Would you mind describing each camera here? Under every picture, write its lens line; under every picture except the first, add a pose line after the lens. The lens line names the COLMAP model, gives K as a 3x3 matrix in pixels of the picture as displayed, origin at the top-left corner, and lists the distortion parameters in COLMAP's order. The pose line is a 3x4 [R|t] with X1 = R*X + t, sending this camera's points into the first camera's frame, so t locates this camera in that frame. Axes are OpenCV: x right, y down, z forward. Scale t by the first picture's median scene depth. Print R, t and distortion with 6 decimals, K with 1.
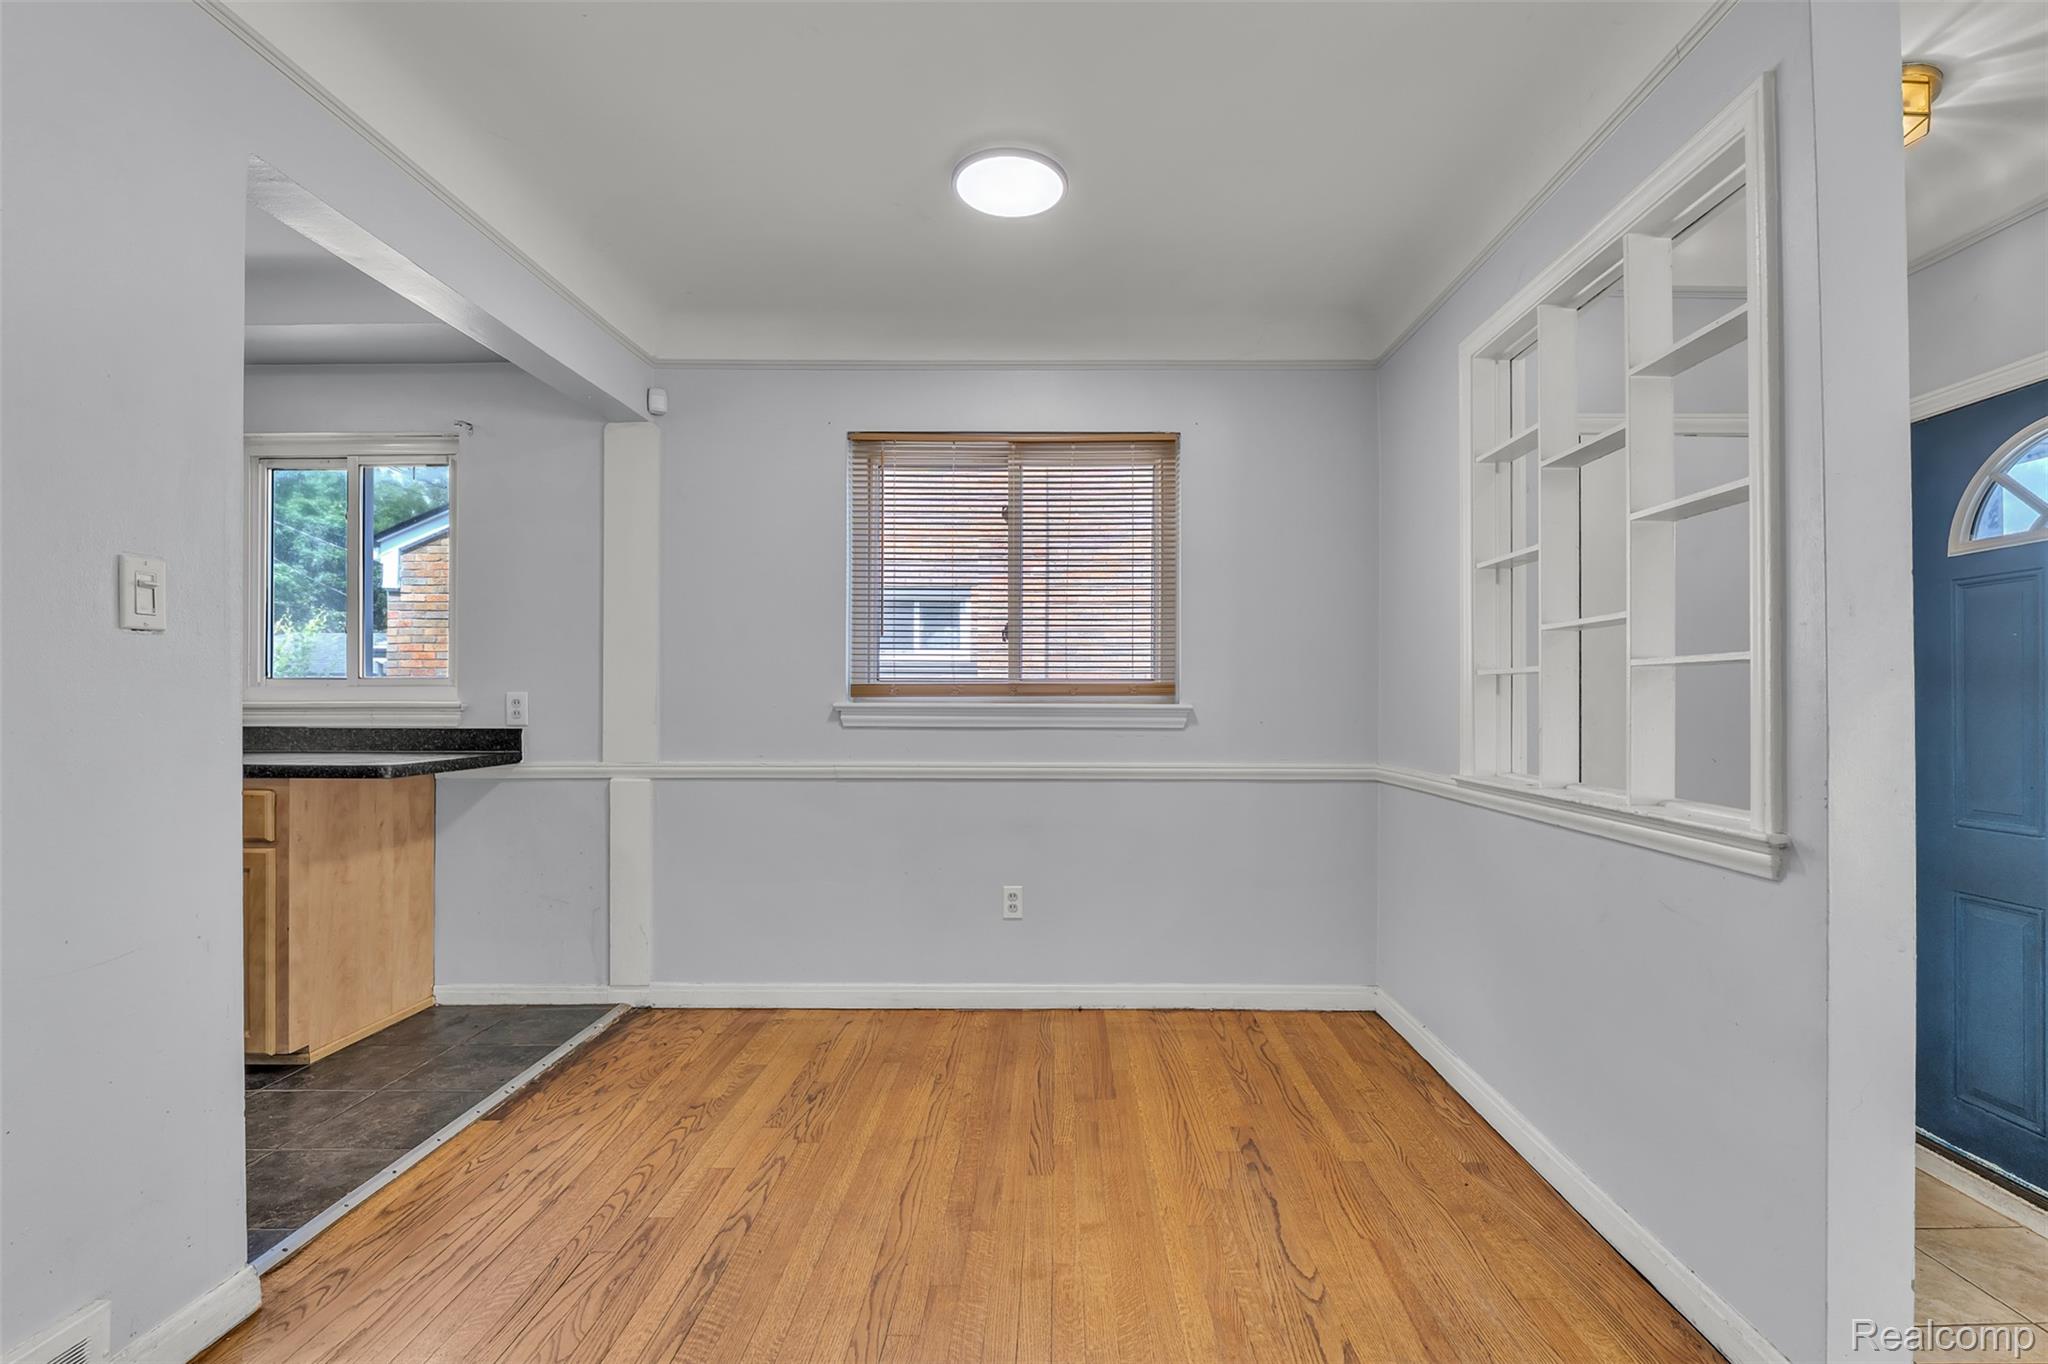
lens RADIAL K [[915.2, 0, 1058.5], [0, 915.2, 697.5], [0, 0, 1]] dist [-0.007100, -0.000299]
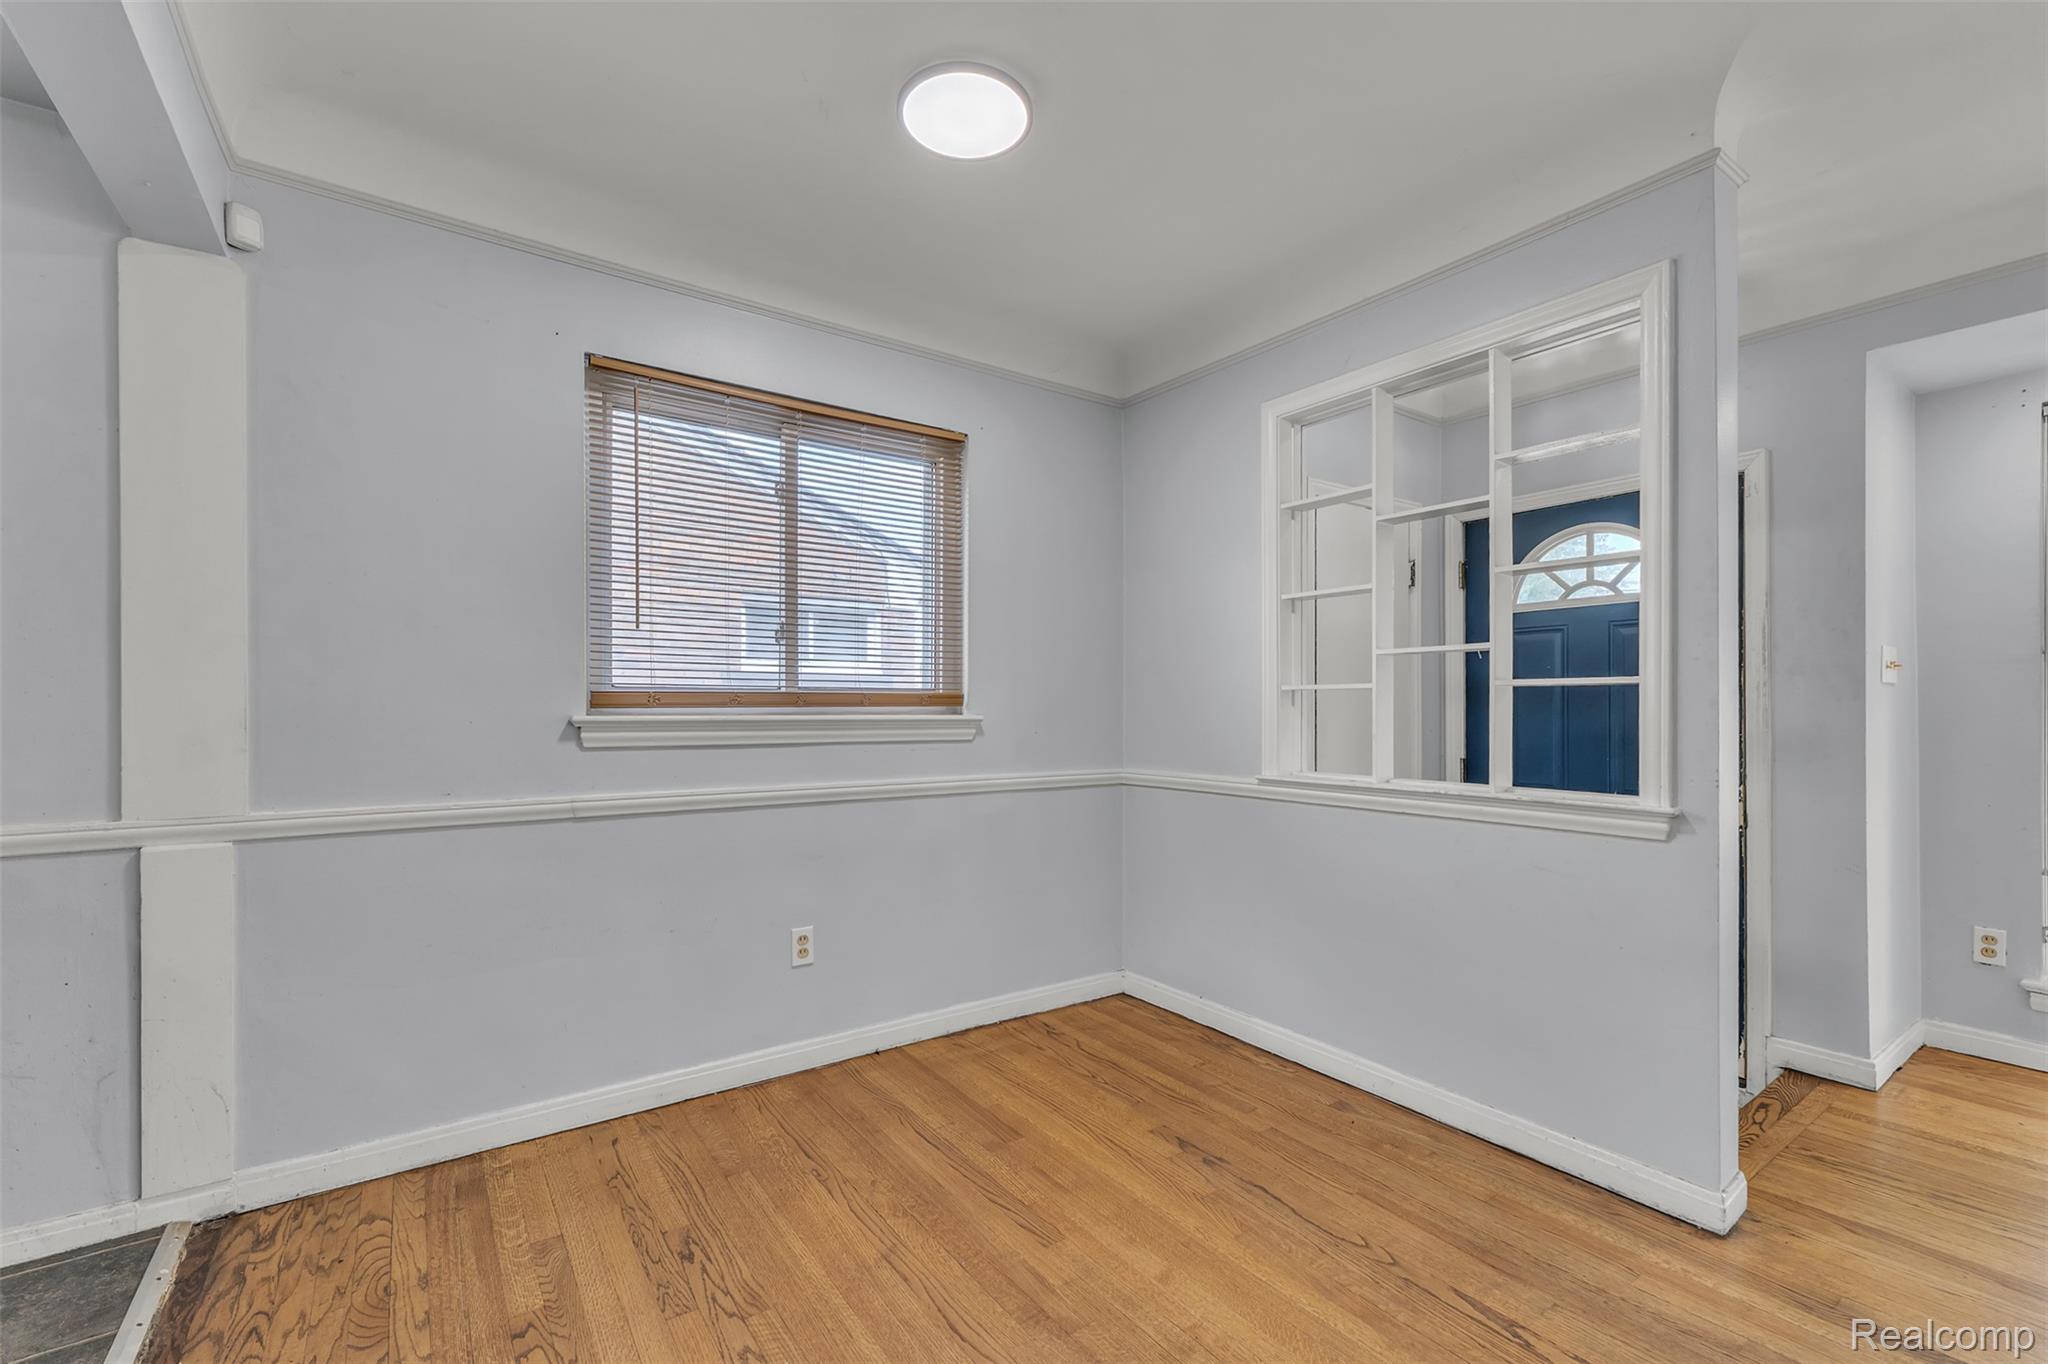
lens RADIAL K [[870.6, 0, 1028.5], [0, 870.6, 712.6], [0, 0, 1]] dist [0.008874, -0.001336]
pose [[0.814158, -0.003752, 0.580631, -0.370865], [-0.001281, 0.999965, 0.008259, -0.003294], [-0.580642, -0.007468, 0.814125, 0.221592]]
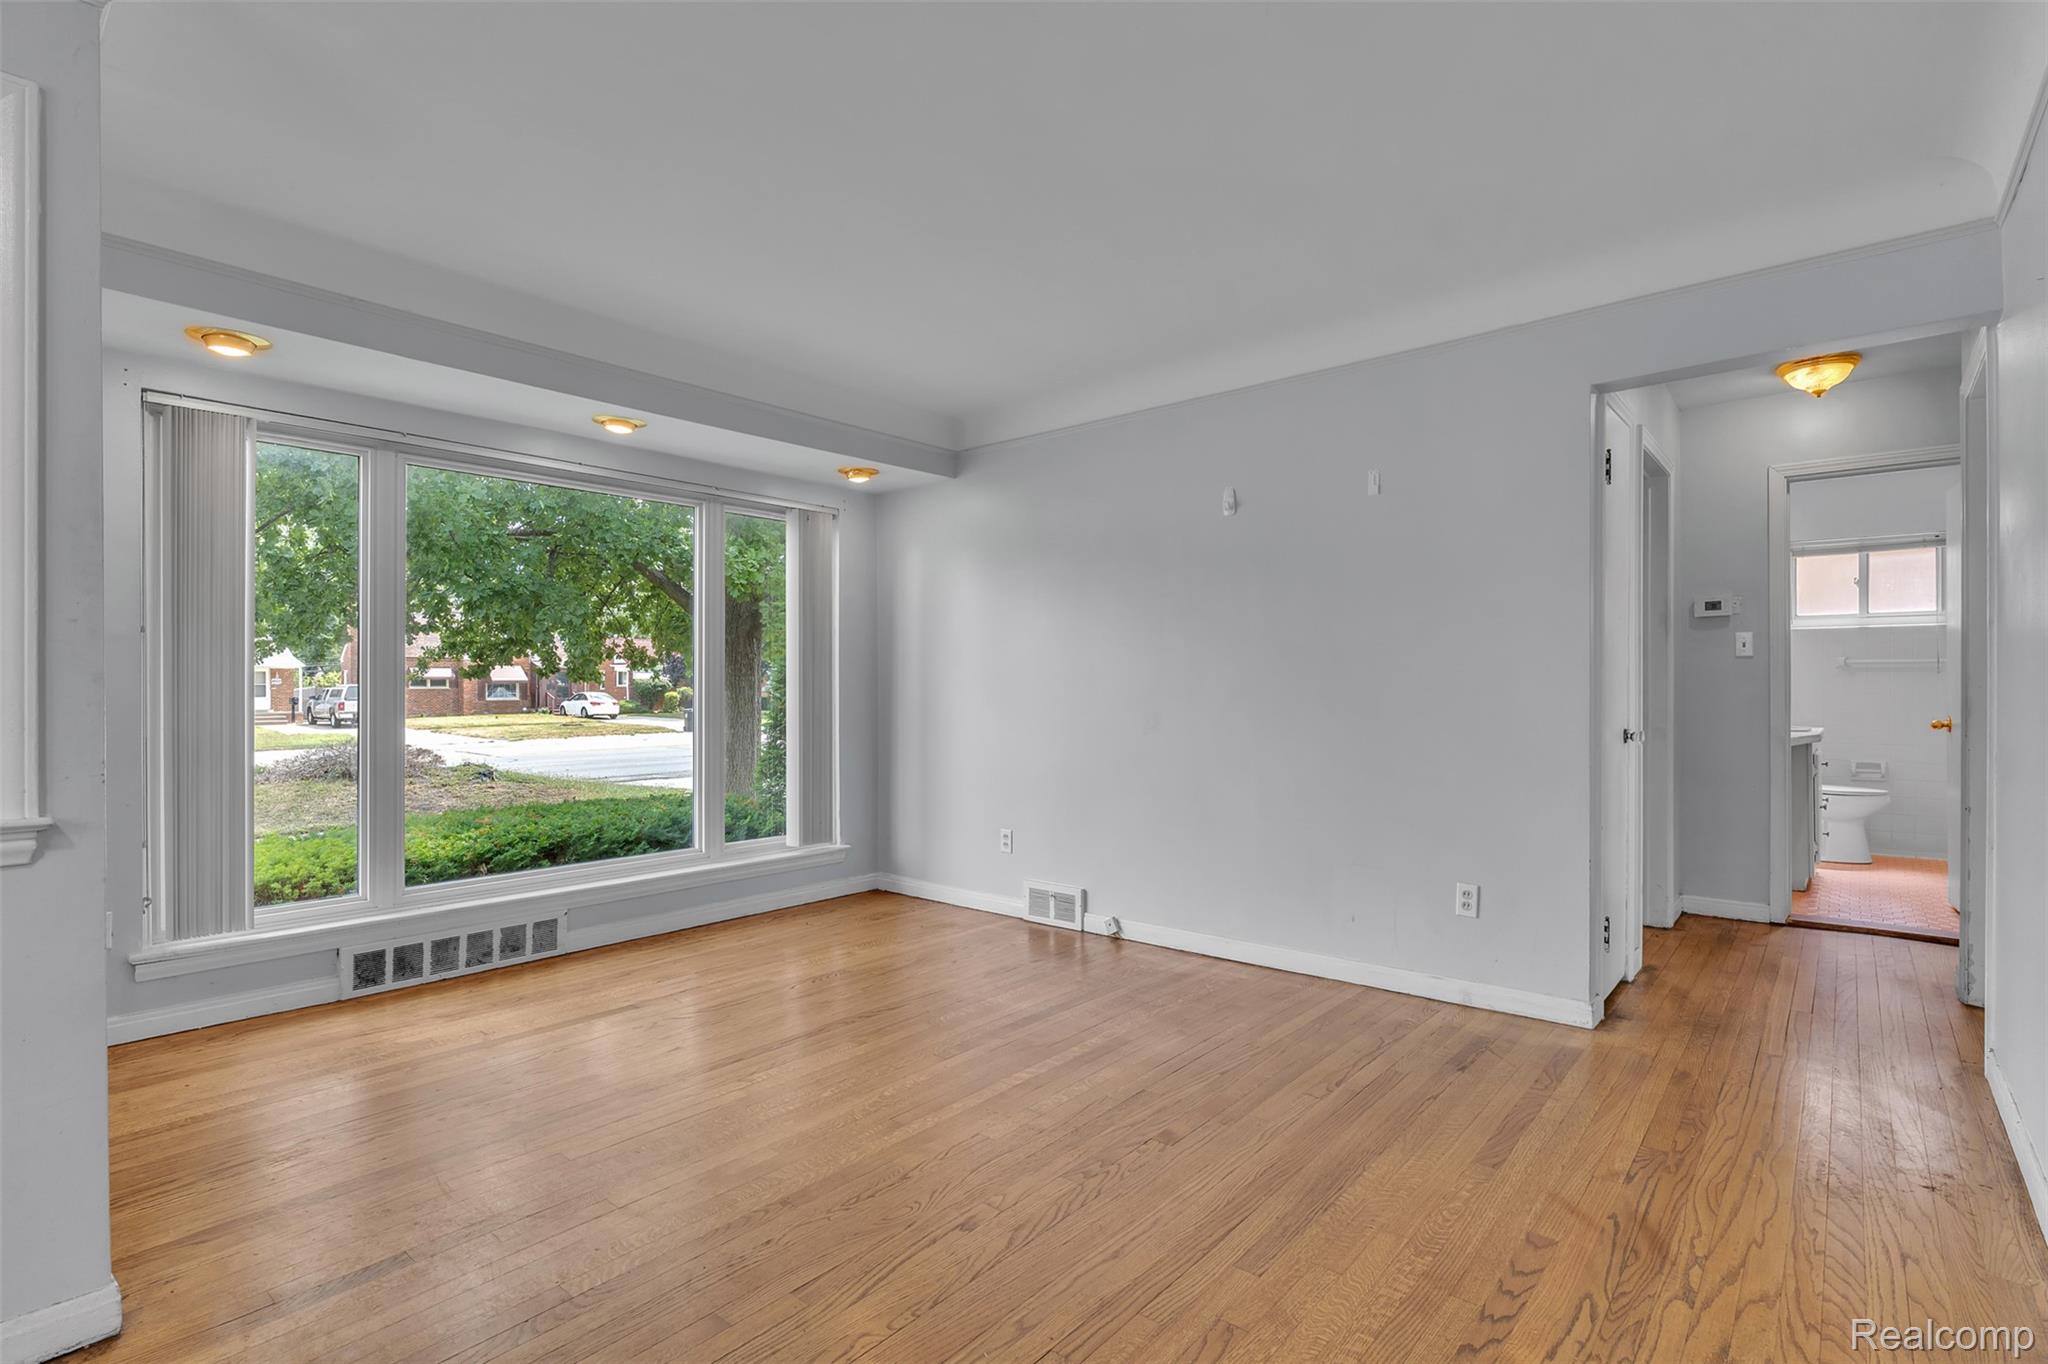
lens RADIAL K [[974.2, 0, 1027.4], [0, 974.2, 683.9], [0, 0, 1]] dist [0.000247, 0.000372]
pose [[-0.762727, 0.002524, 0.646715, -0.374241], [-0.000239, 0.999991, -0.004184, 0.000032], [-0.646720, -0.003345, -0.762720, 0.519376]]
